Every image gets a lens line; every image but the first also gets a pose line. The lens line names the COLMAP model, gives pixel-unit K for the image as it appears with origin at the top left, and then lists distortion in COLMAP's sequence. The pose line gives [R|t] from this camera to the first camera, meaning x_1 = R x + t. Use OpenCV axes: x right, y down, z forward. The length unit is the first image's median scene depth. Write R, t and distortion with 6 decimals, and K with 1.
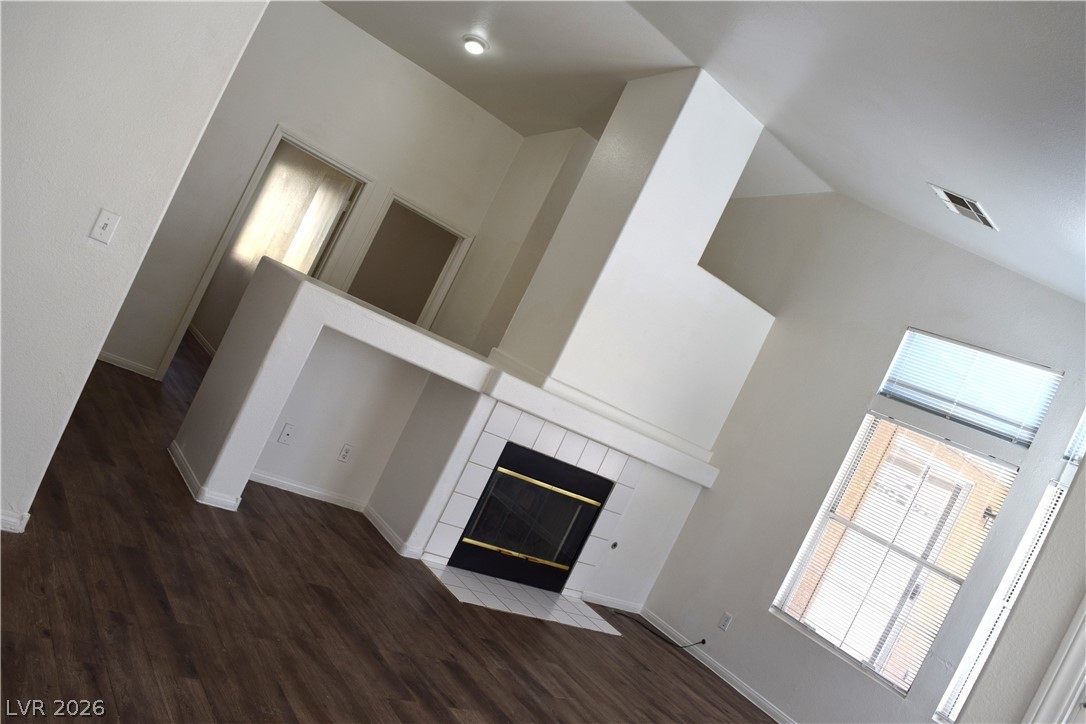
lens RADIAL K [[874.6, 0, 543.0], [0, 874.6, 362.0], [0, 0, 1]] dist [-0.081484, 0.012217]
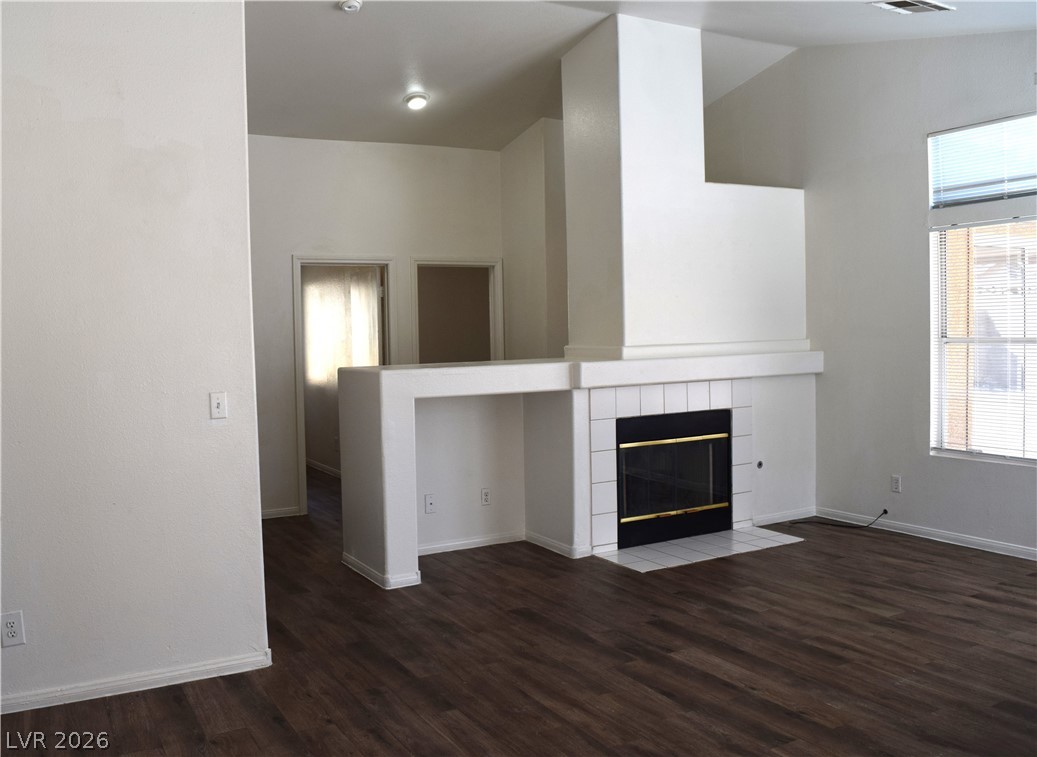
lens RADIAL K [[958.3, 0, 518.5], [0, 958.3, 378.5], [0, 0, 1]] dist [-0.007994, -0.002262]
pose [[0.880586, -0.454302, -0.134827, 0.035508], [0.456220, 0.889682, -0.018120, 0.014800], [0.128186, -0.045554, 0.990703, -0.165612]]
